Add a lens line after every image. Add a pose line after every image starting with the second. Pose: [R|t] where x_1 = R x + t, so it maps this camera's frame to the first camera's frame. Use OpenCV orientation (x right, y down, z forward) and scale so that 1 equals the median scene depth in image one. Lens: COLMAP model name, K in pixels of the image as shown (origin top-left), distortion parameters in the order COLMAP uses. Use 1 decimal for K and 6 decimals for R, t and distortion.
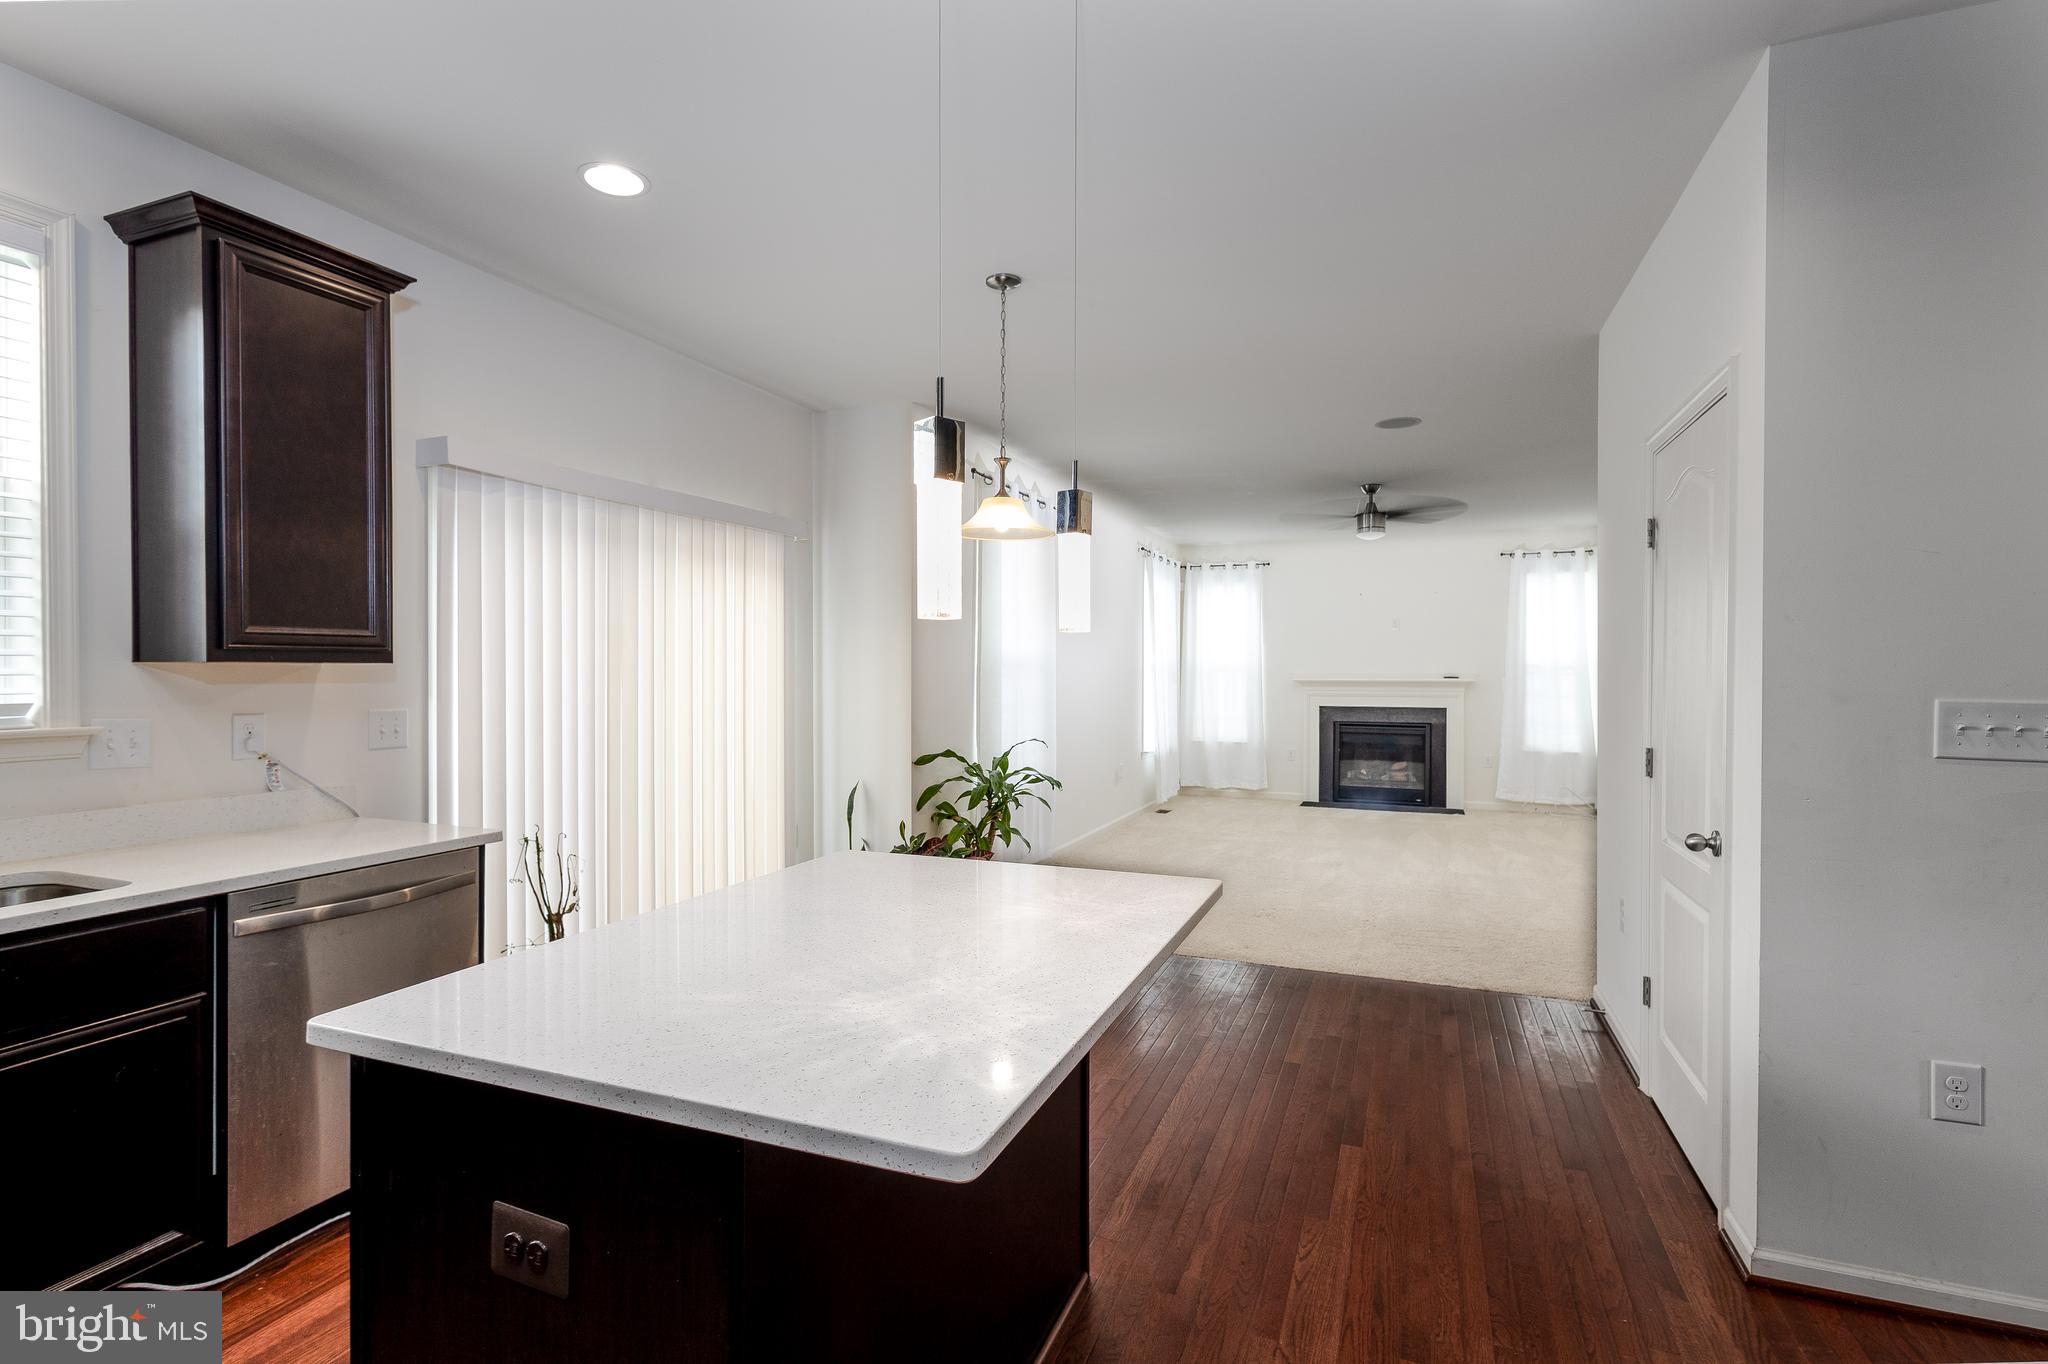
lens RADIAL K [[943.3, 0, 1013.2], [0, 943.3, 673.8], [0, 0, 1]] dist [0.004505, -0.003815]
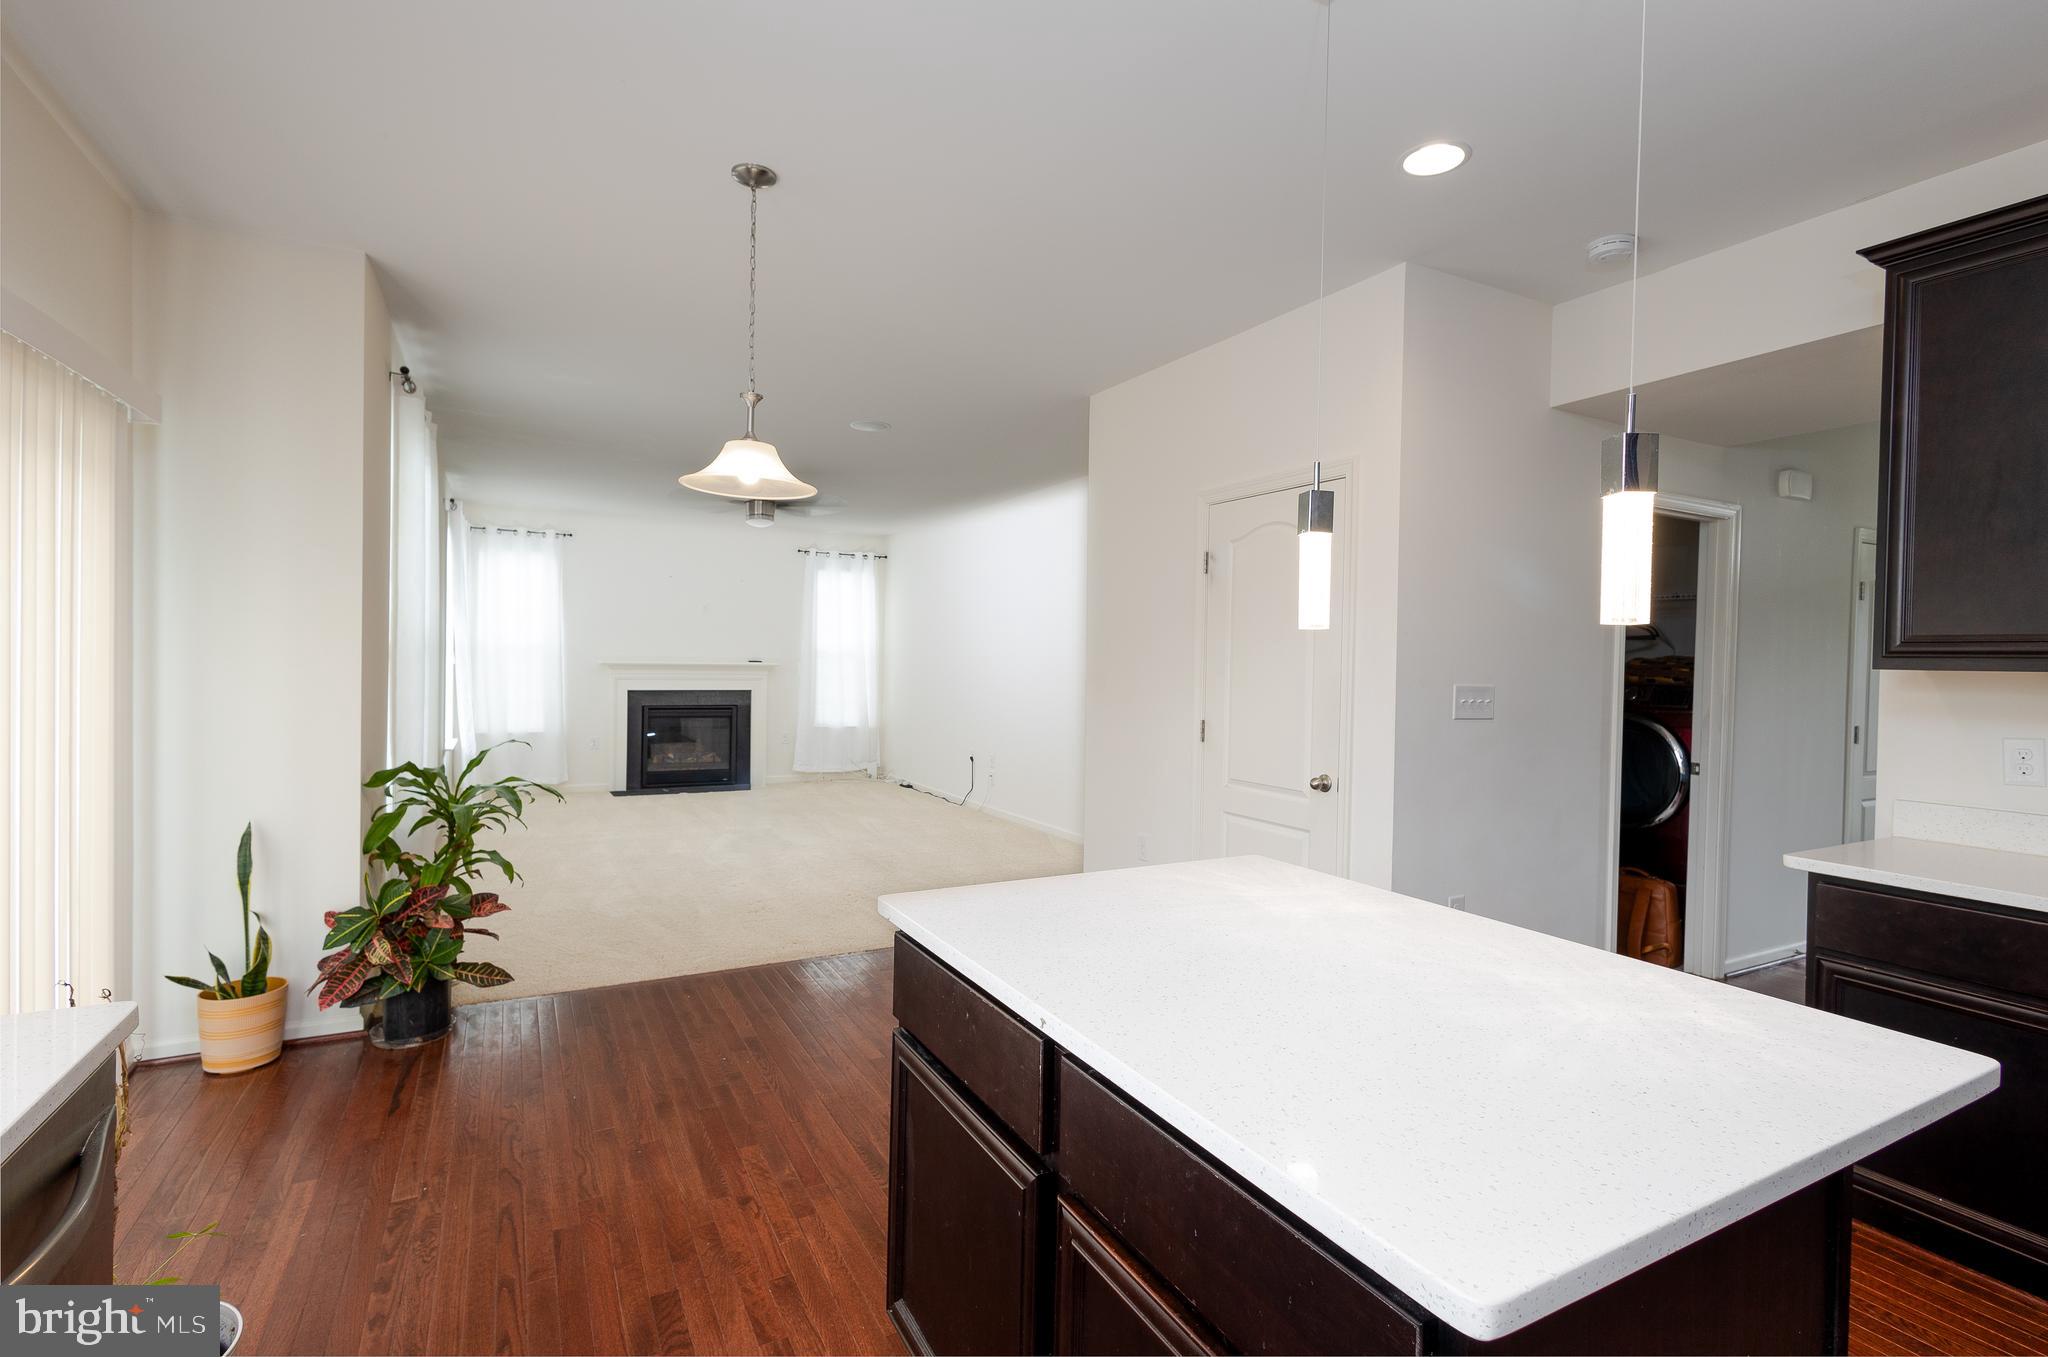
lens RADIAL K [[943.3, 0, 985.9], [0, 943.3, 679.0], [0, 0, 1]] dist [0.004505, -0.003815]
pose [[0.650765, -0.007346, 0.759244, -0.169814], [-0.012797, 0.999705, 0.020641, -0.001579], [-0.759171, -0.023149, 0.650479, 0.107671]]
